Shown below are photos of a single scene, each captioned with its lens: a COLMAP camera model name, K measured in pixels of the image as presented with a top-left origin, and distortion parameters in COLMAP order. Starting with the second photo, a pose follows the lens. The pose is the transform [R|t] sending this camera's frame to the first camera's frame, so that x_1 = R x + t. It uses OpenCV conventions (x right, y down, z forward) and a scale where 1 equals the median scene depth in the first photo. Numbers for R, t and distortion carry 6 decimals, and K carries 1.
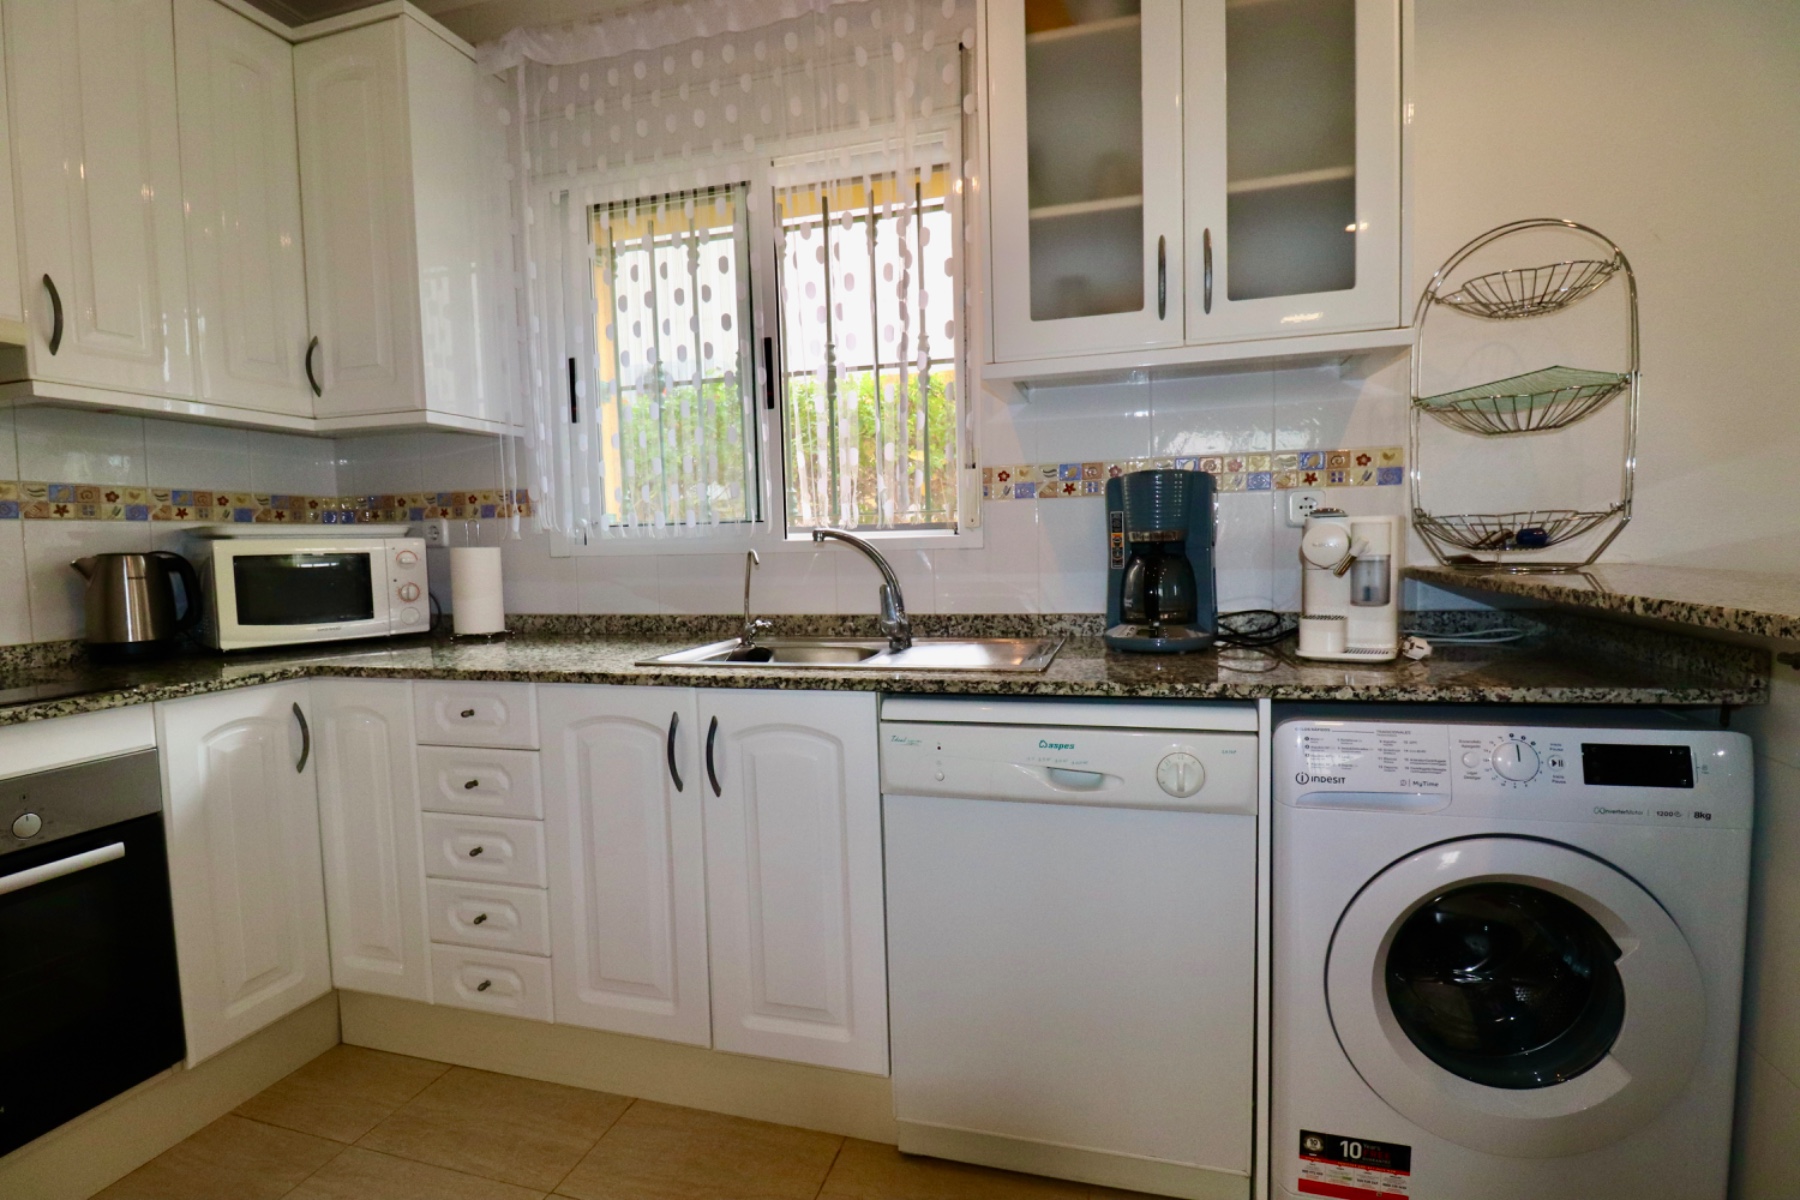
lens RADIAL K [[837.1, 0, 904.4], [0, 837.1, 601.2], [0, 0, 1]] dist [0.000163, -0.012168]
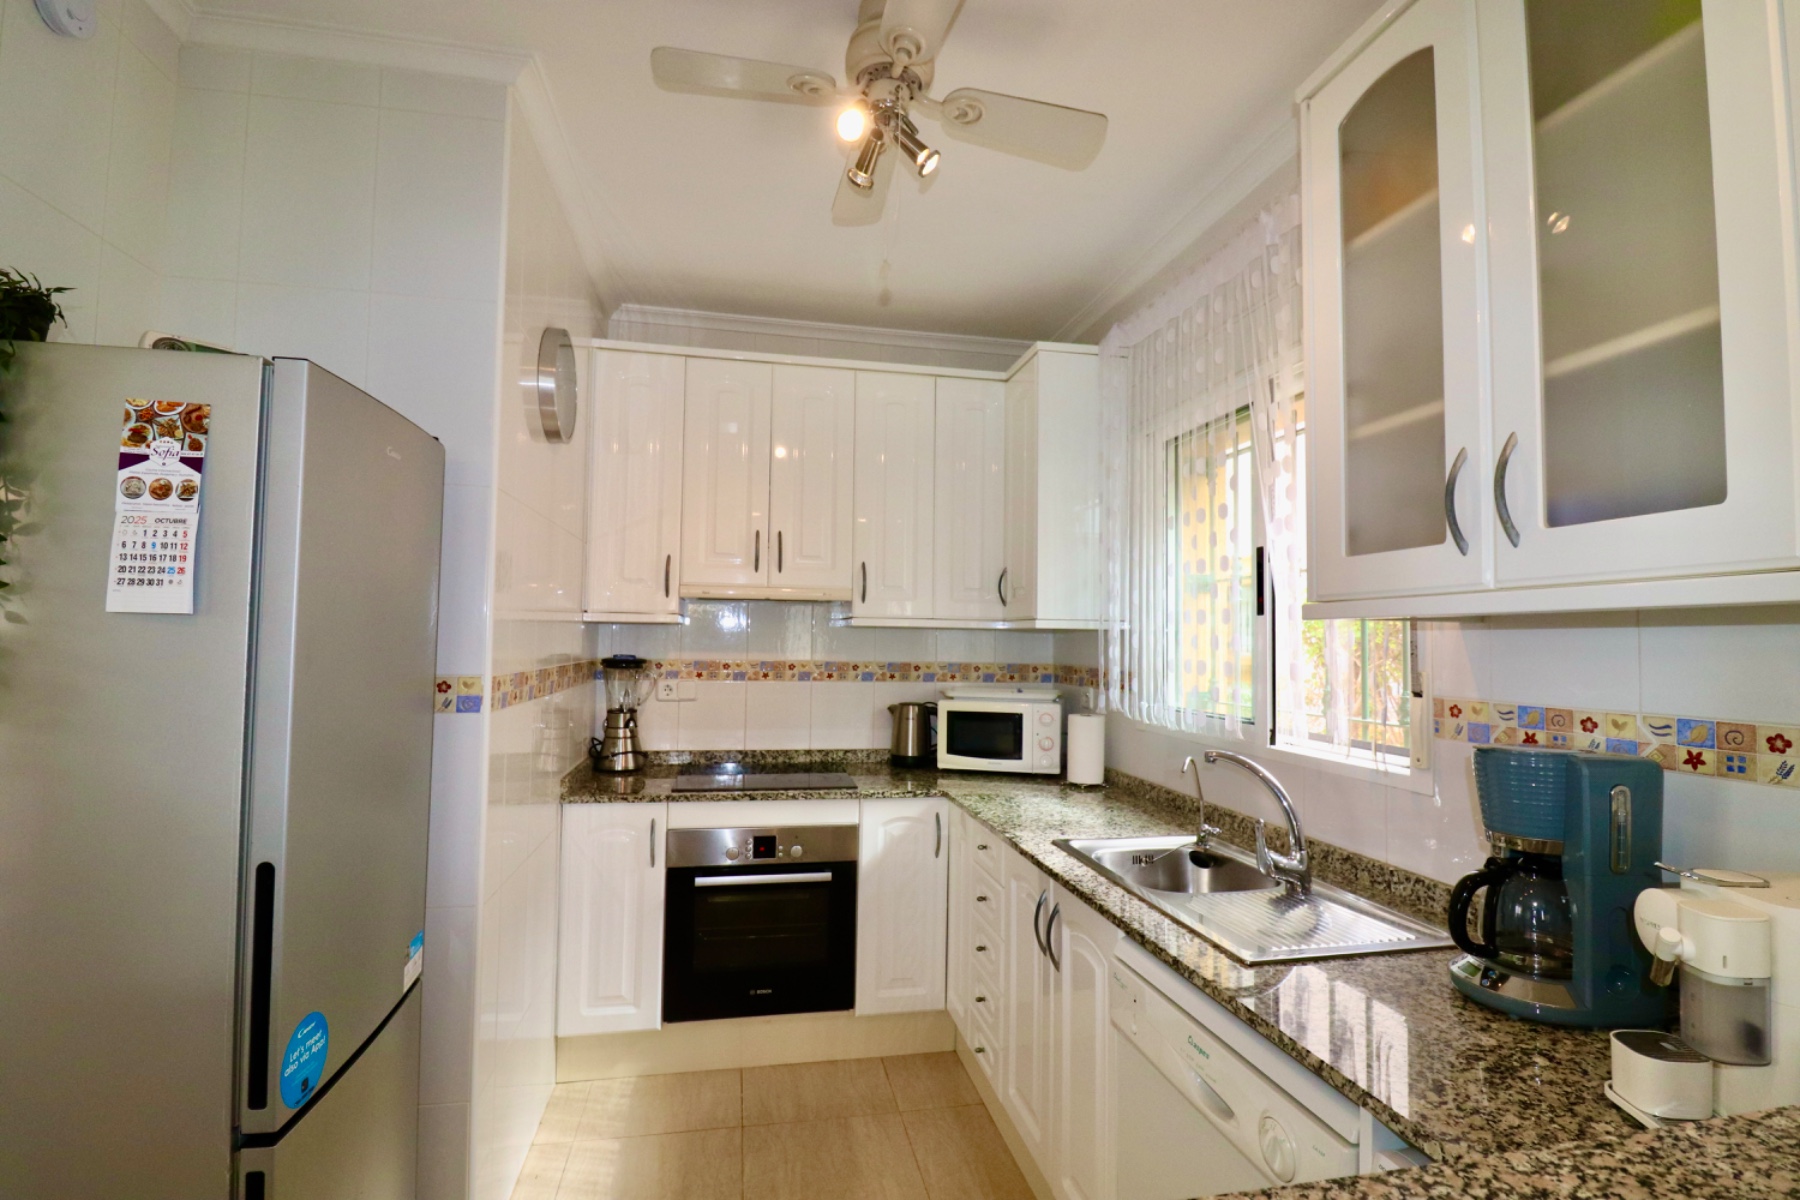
lens RADIAL K [[837.1, 0, 904.4], [0, 837.1, 601.2], [0, 0, 1]] dist [0.000163, -0.012168]
pose [[0.456489, -0.010493, -0.889667, 0.610936], [-0.087875, 0.994510, -0.056818, -0.168631], [0.885379, 0.104117, 0.453060, 0.172662]]
